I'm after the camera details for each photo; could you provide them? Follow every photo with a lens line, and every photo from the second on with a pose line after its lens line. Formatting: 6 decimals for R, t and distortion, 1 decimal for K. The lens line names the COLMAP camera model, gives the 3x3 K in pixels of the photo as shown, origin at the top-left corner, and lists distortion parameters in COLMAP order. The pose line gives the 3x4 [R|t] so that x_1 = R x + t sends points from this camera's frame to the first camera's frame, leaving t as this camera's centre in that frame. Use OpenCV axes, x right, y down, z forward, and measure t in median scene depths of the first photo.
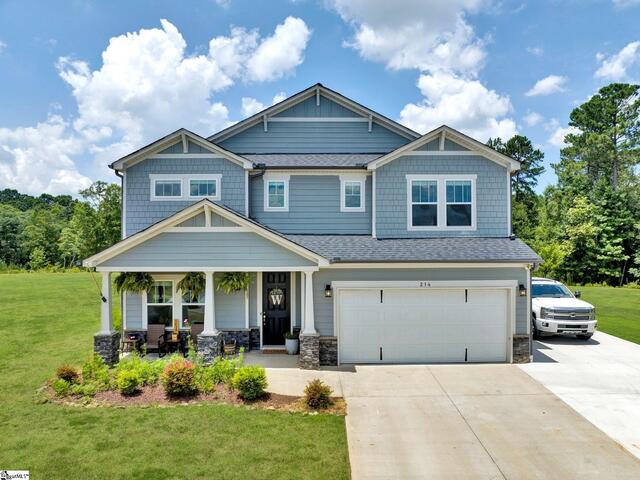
lens RADIAL K [[453.9, 0, 320.0], [0, 453.9, 240.0], [0, 0, 1]] dist [-0.039577, -0.001578]
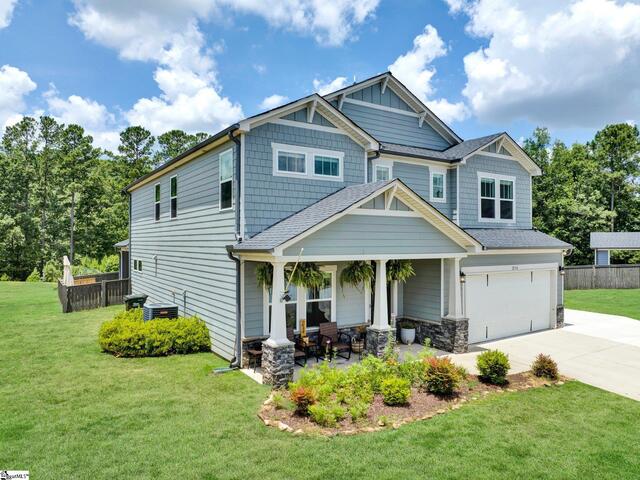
lens RADIAL K [[453.9, 0, 320.0], [0, 453.9, 240.0], [0, 0, 1]] dist [-0.039577, -0.001578]
pose [[0.843919, 0.006353, 0.536432, -0.737696], [-0.006747, 0.999976, -0.001228, 0.028626], [-0.536428, -0.002583, 0.843942, 0.271390]]
